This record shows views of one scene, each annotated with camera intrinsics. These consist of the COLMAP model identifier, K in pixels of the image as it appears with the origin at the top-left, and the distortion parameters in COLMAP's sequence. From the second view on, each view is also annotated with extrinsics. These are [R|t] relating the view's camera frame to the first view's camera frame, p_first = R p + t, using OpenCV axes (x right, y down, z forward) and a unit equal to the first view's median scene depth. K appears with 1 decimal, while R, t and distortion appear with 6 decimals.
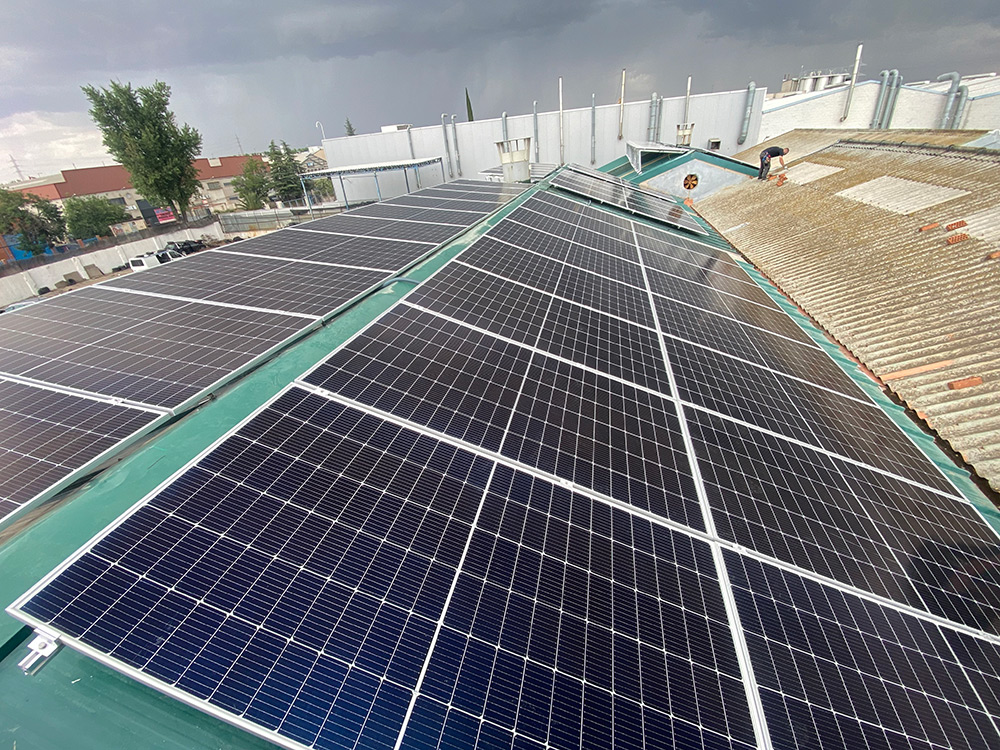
lens RADIAL K [[403.6, 0, 500.0], [0, 403.6, 375.0], [0, 0, 1]] dist [0.014616, -0.017394]
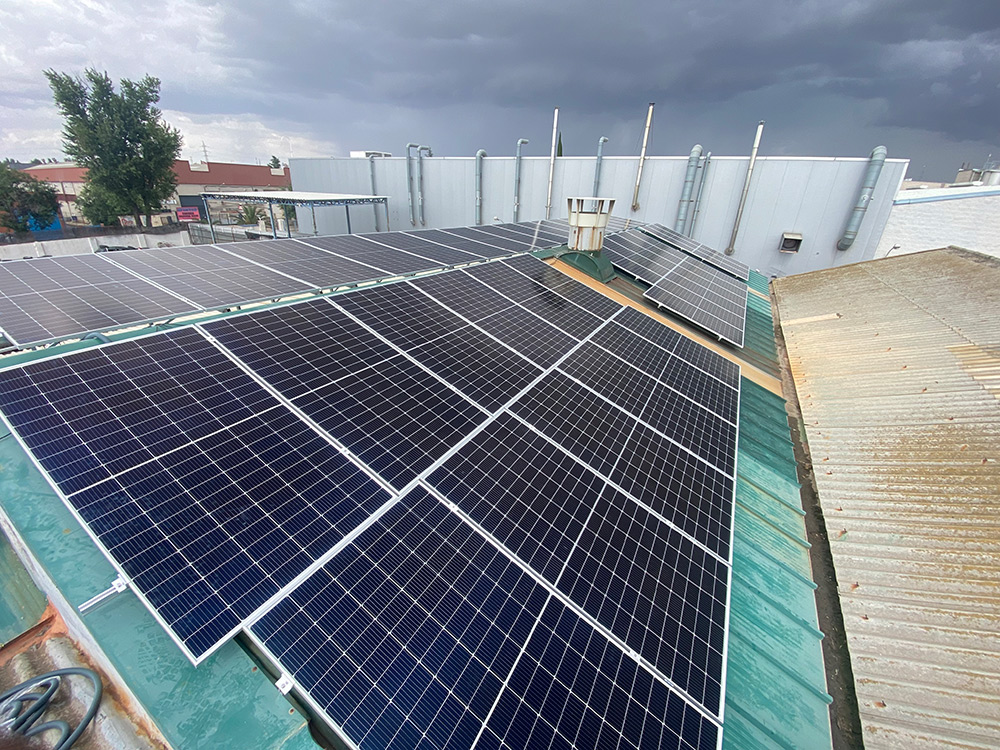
lens RADIAL K [[403.6, 0, 500.0], [0, 403.6, 375.0], [0, 0, 1]] dist [0.014616, -0.017394]
pose [[0.951033, 0.231345, -0.204975, 0.269724], [-0.248076, 0.966898, -0.059723, -0.228236], [0.184373, 0.107648, 0.976943, 0.348170]]
